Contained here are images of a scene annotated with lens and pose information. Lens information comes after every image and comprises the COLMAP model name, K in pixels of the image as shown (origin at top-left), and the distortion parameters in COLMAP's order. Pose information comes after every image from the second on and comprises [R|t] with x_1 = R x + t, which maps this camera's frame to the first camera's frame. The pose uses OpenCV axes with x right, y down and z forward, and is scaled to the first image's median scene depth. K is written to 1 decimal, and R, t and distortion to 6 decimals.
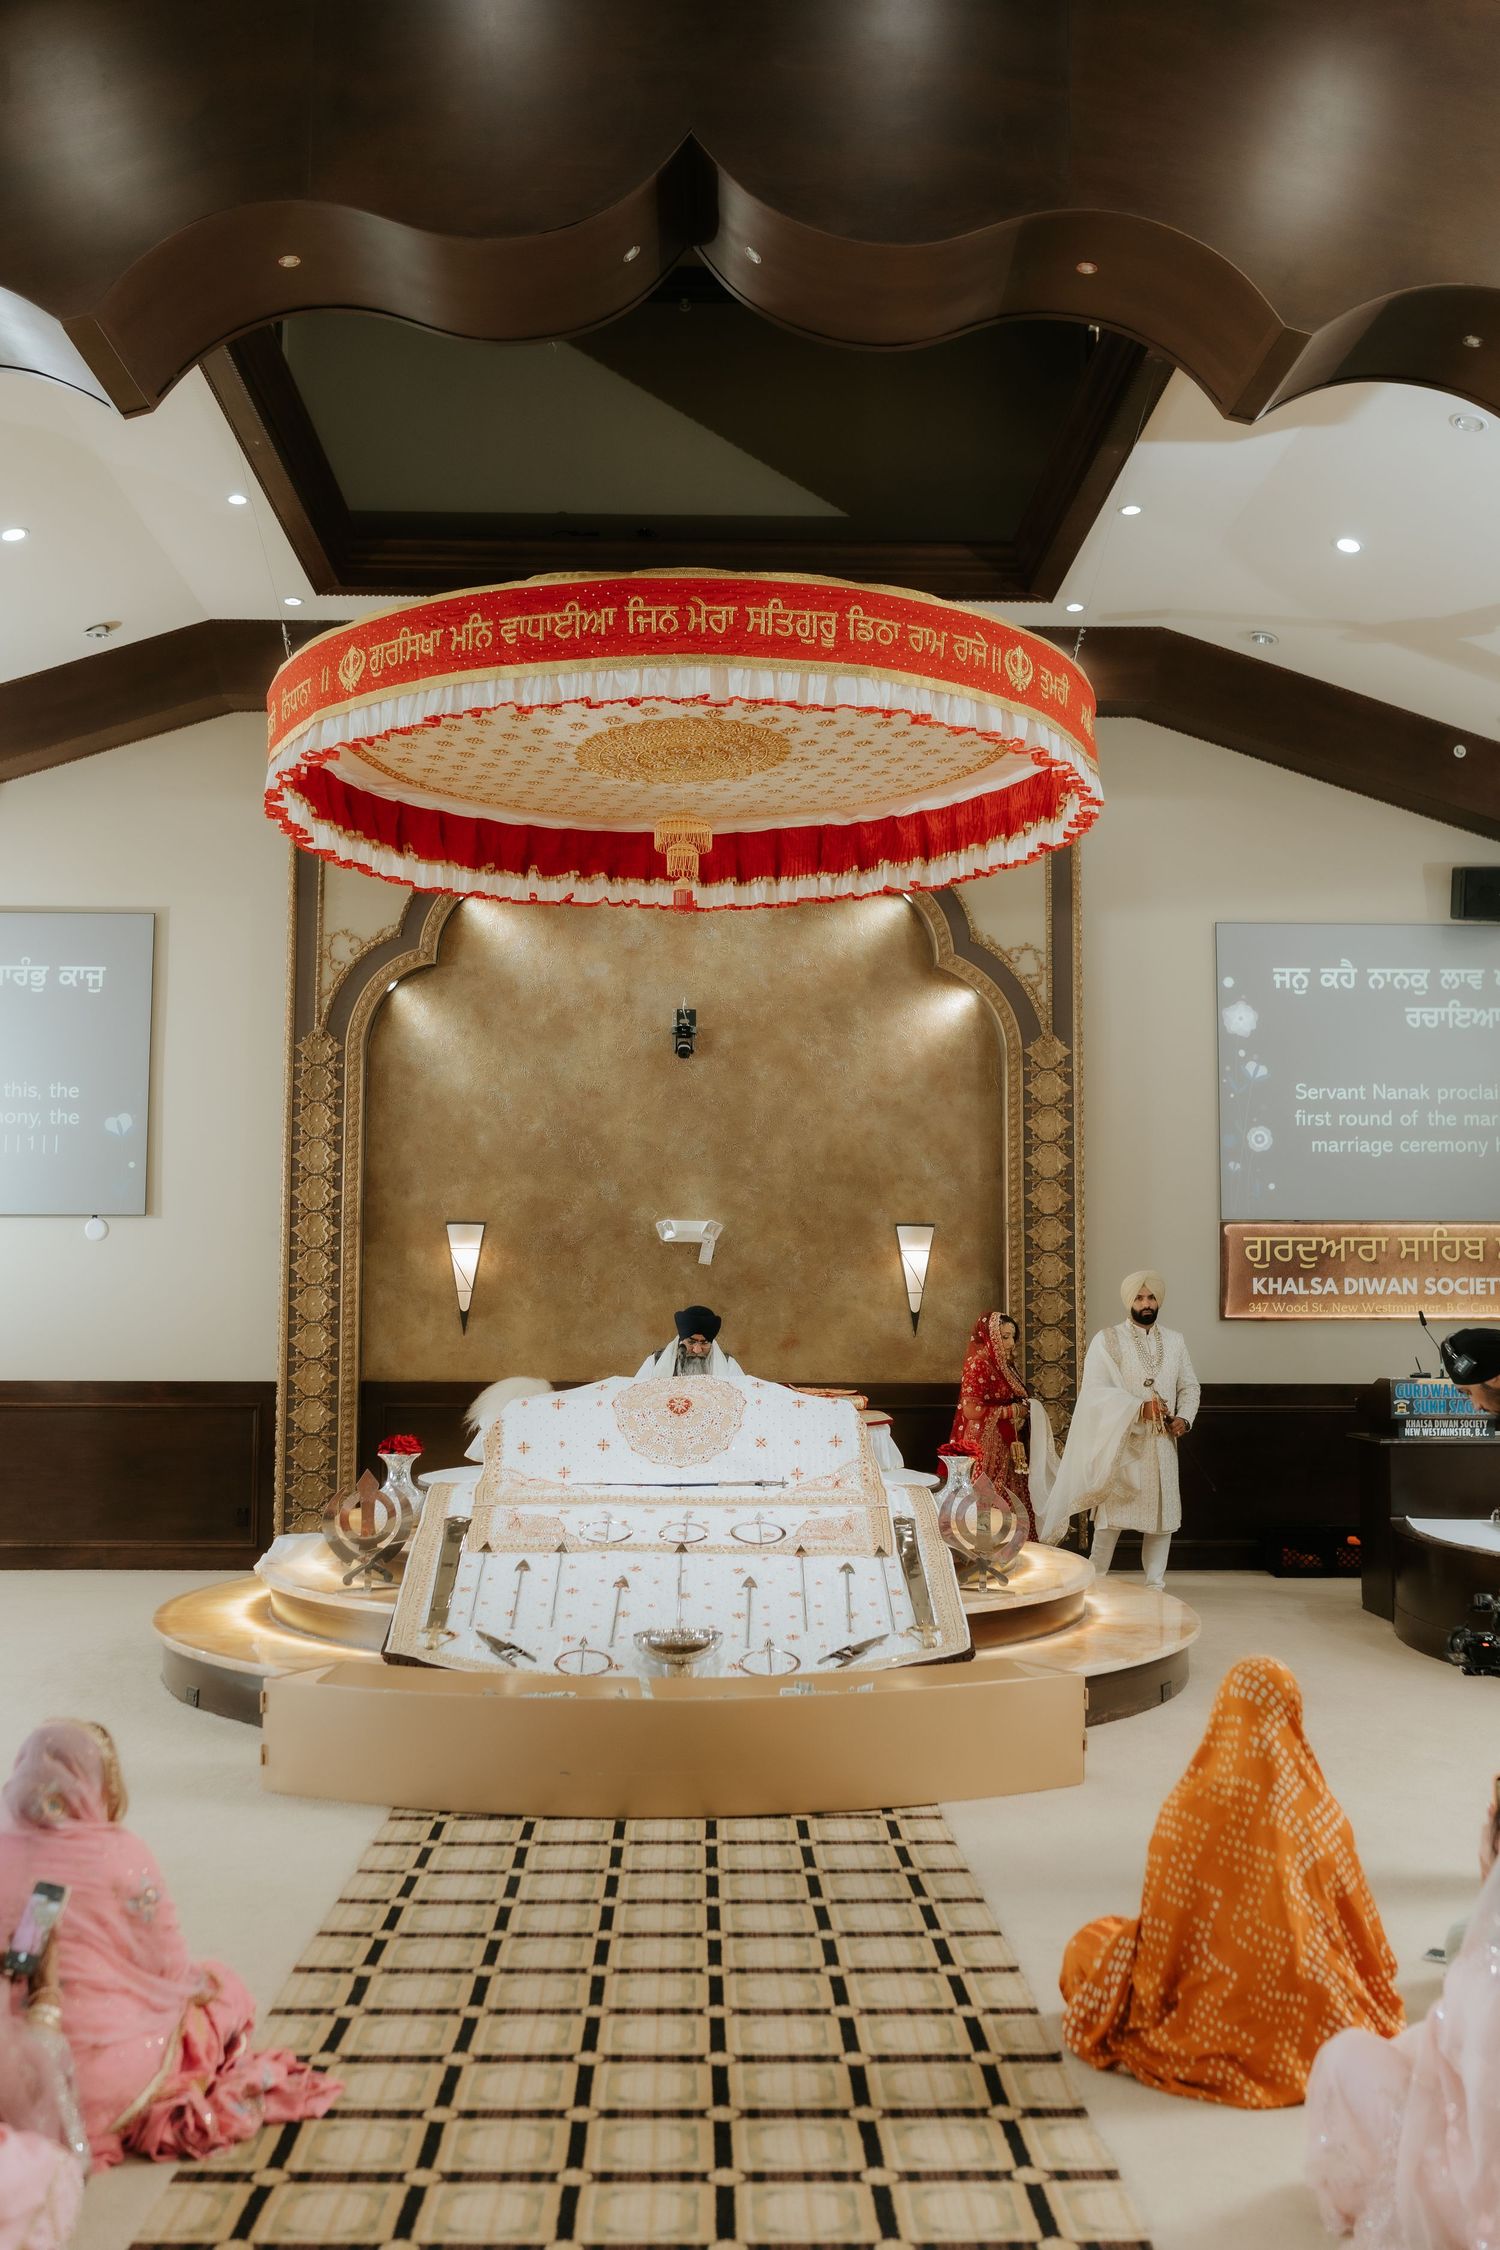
lens RADIAL K [[2063.9, 0, 740.8], [0, 2063.9, 1113.4], [0, 0, 1]] dist [-0.004554, 0.000000]
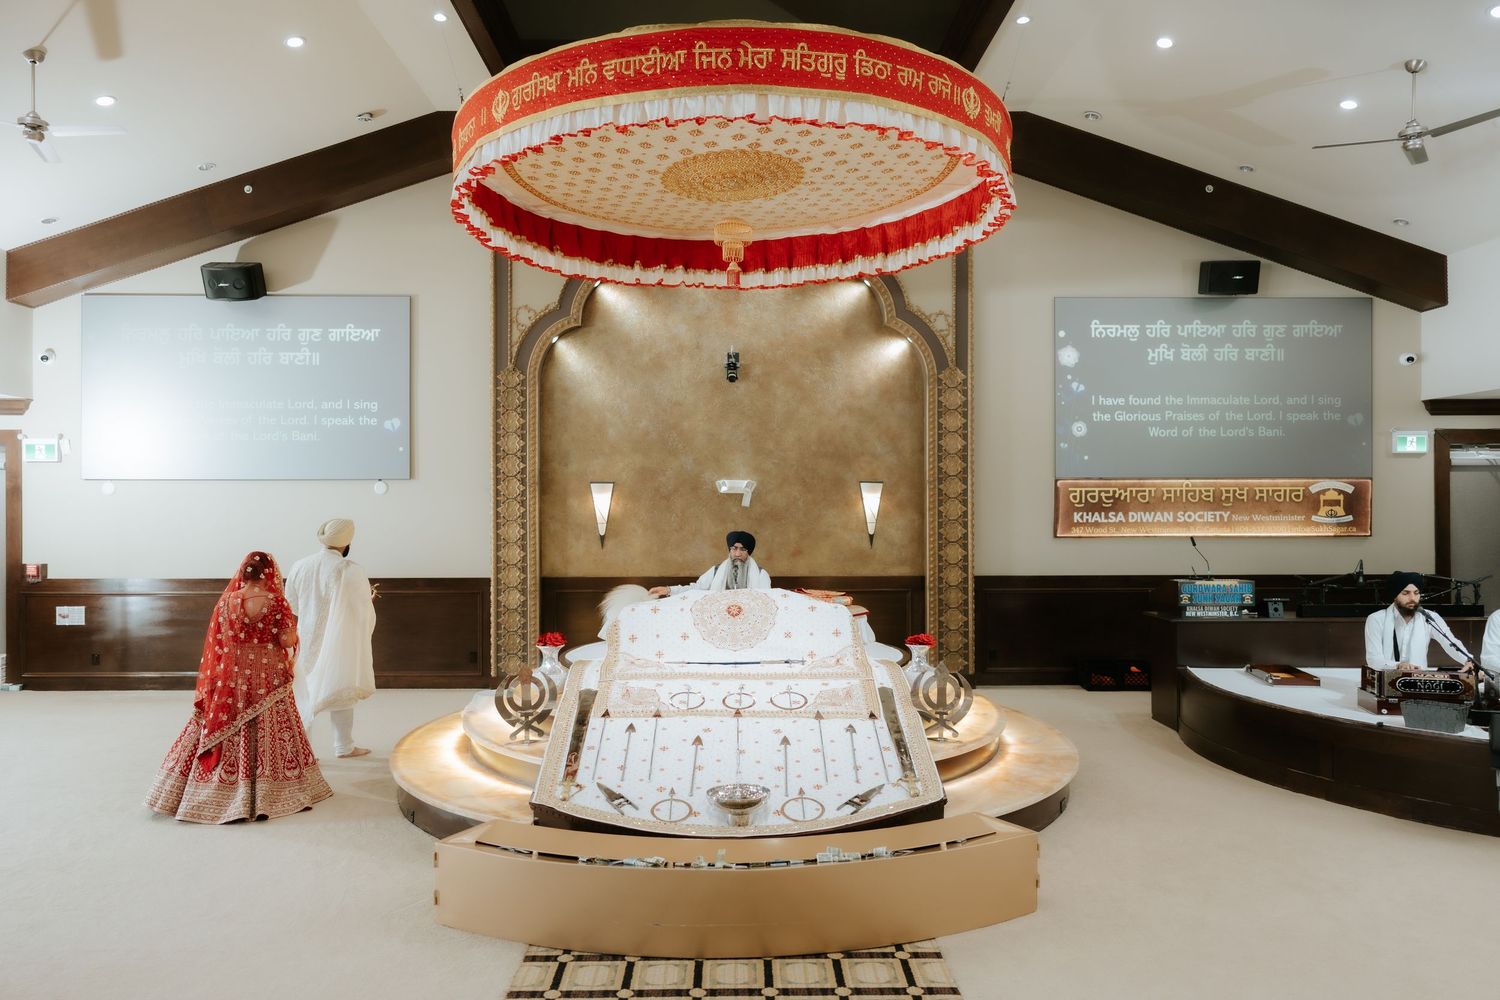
lens RADIAL K [[1007.5, 0, 757.1], [0, 1007.5, 488.3], [0, 0, 1]] dist [0.000256, -0.026906]
pose [[0.999966, -0.006609, 0.005030, -0.011753], [0.006210, 0.997122, 0.075562, -0.002955], [-0.005515, -0.075528, 0.997128, 0.194499]]
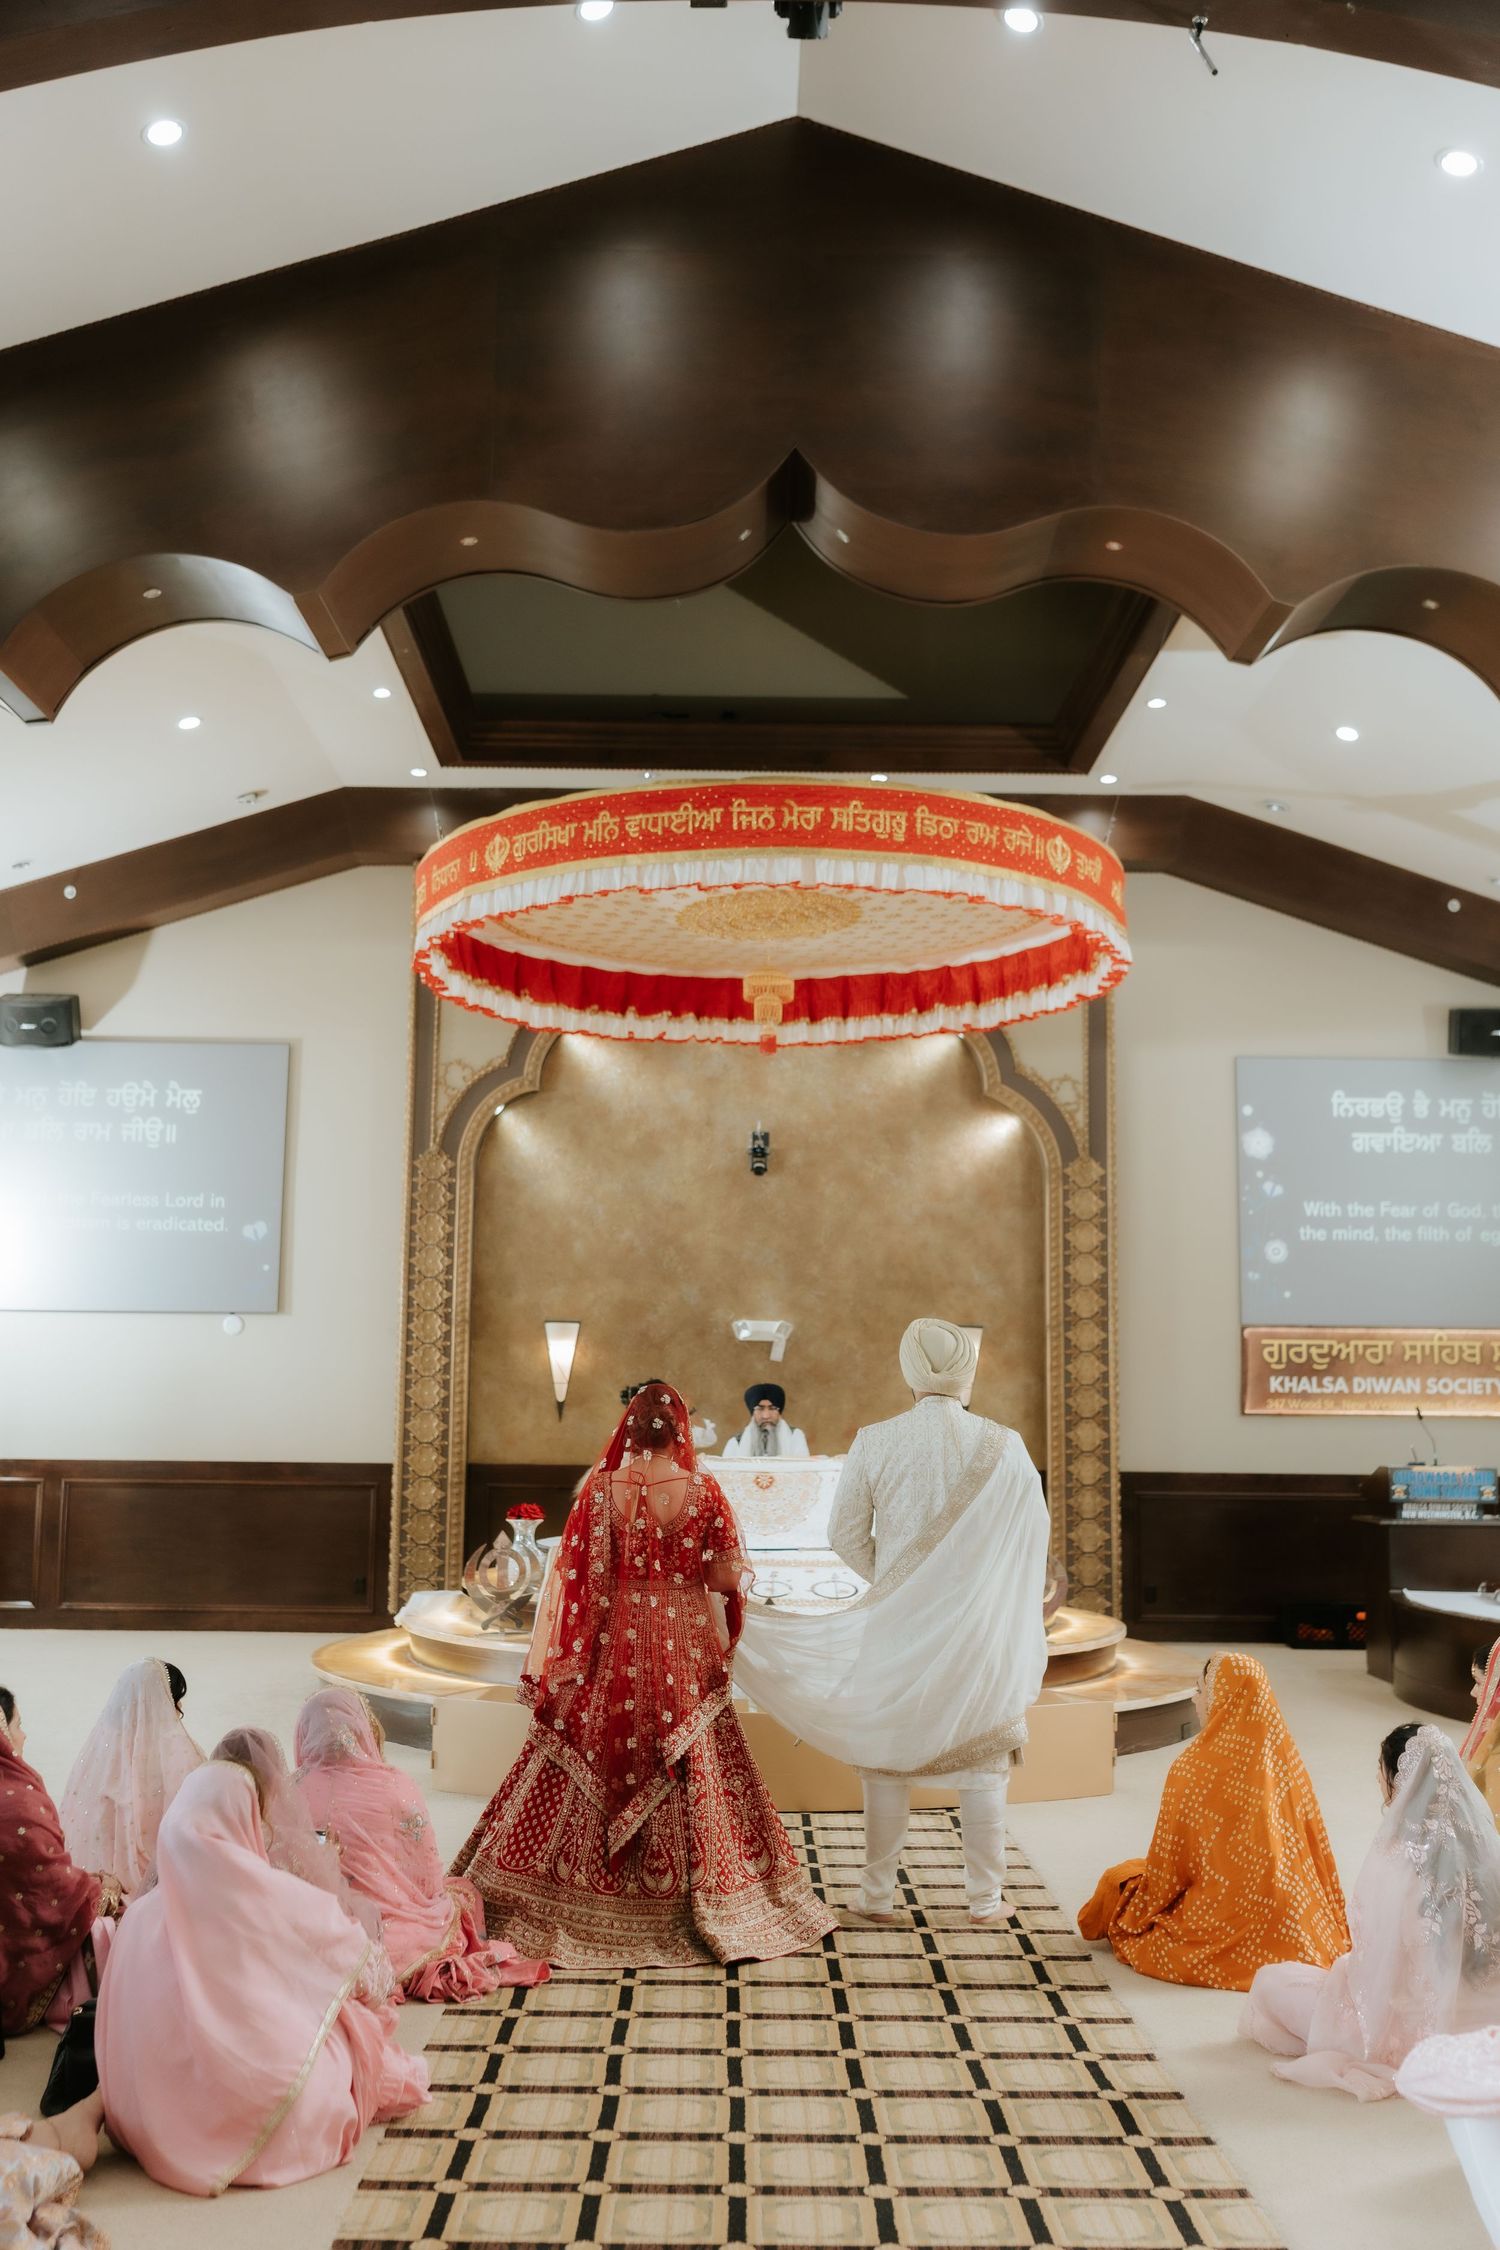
lens RADIAL K [[2063.9, 0, 737.2], [0, 2063.9, 1113.8], [0, 0, 1]] dist [-0.004554, 0.000000]
pose [[0.999773, 0.005988, -0.020461, -0.016576], [-0.006989, 0.998764, -0.049203, -0.005142], [0.020141, 0.049335, 0.998579, -0.120492]]
